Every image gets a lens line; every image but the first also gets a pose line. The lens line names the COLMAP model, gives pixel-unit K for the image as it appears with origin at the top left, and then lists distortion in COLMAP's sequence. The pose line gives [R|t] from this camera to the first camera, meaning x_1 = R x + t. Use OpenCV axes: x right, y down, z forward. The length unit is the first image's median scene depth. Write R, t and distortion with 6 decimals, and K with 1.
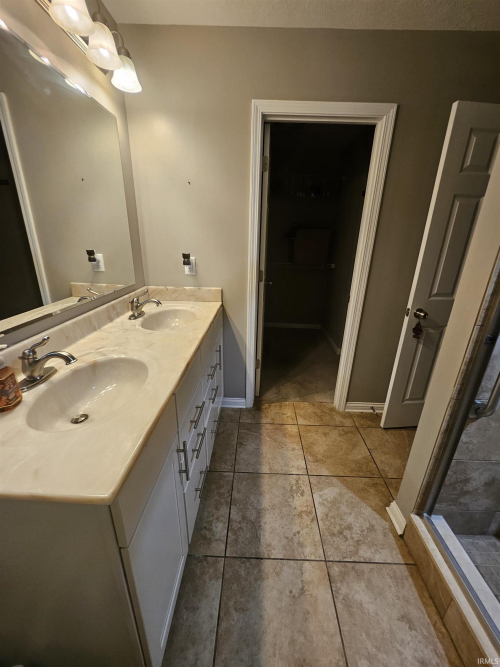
lens RADIAL K [[267.2, 0, 252.4], [0, 267.2, 335.2], [0, 0, 1]] dist [-0.002759, 0.000083]
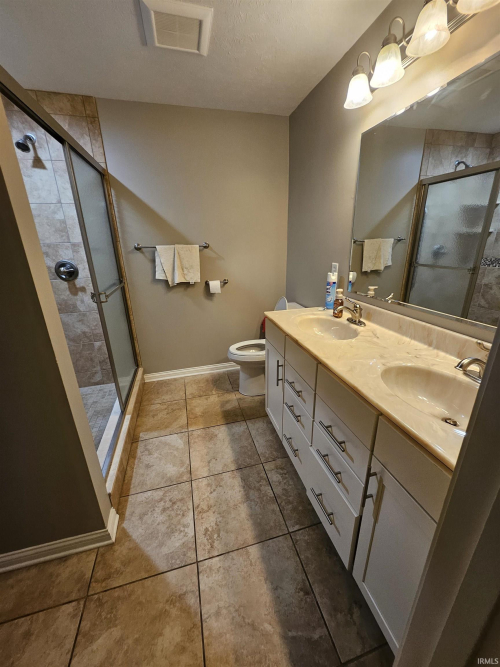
lens RADIAL K [[267.2, 0, 252.5], [0, 267.2, 333.9], [0, 0, 1]] dist [-0.002759, 0.000083]
pose [[-0.957670, 0.089733, -0.273525, 0.240957], [-0.104040, 0.778059, 0.619516, -0.524906], [0.268410, 0.621750, -0.735788, 1.385664]]
